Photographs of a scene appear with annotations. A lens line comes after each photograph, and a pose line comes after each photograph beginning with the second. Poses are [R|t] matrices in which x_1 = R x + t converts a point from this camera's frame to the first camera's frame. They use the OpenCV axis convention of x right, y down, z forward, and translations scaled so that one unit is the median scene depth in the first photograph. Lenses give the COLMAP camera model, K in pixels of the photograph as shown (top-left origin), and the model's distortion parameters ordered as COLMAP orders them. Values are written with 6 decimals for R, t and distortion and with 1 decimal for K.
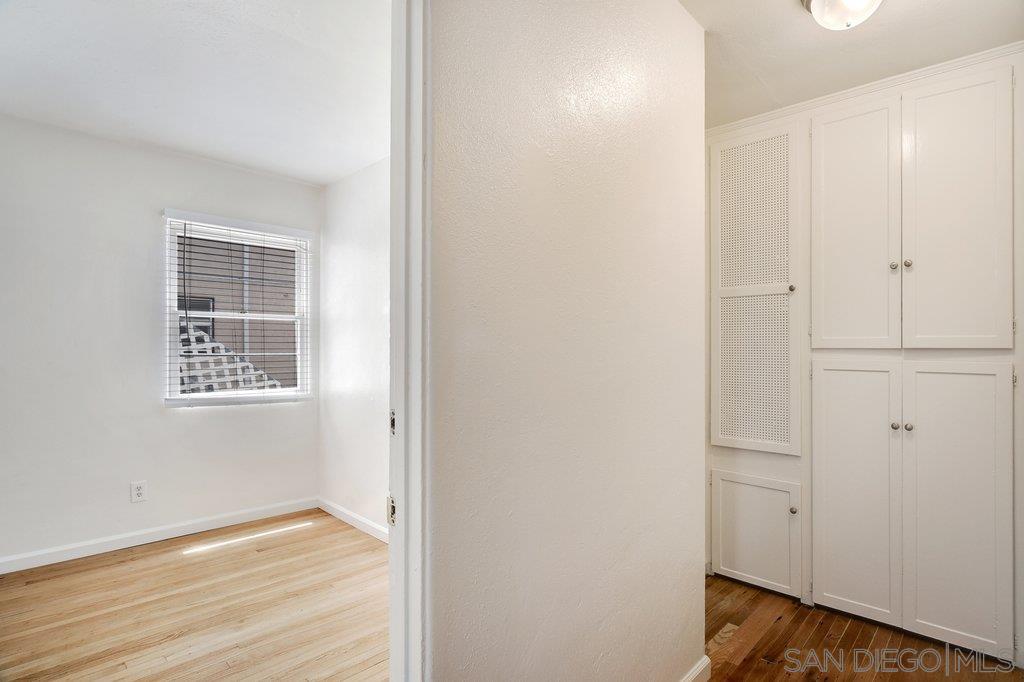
lens RADIAL K [[522.9, 0, 512.0], [0, 522.9, 341.0], [0, 0, 1]] dist [-0.010769, -0.000525]
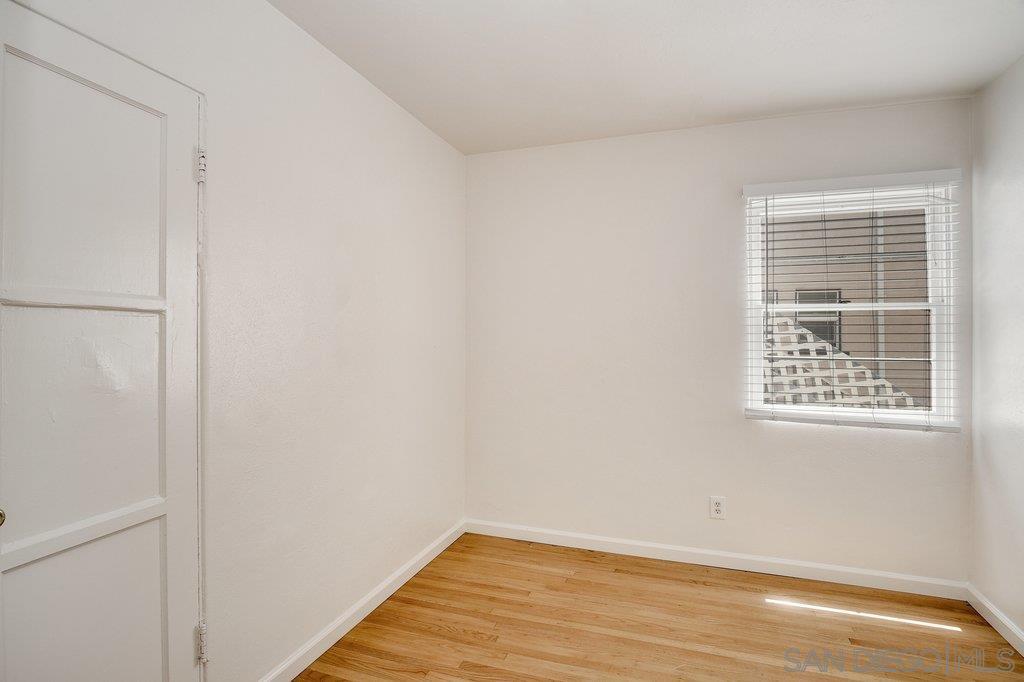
lens RADIAL K [[522.9, 0, 512.0], [0, 522.9, 341.0], [0, 0, 1]] dist [-0.010769, -0.000525]
pose [[0.431221, 0.004096, -0.902237, -0.052550], [0.005993, 0.999955, 0.007404, -0.007746], [0.902227, -0.008600, 0.431176, 0.267376]]
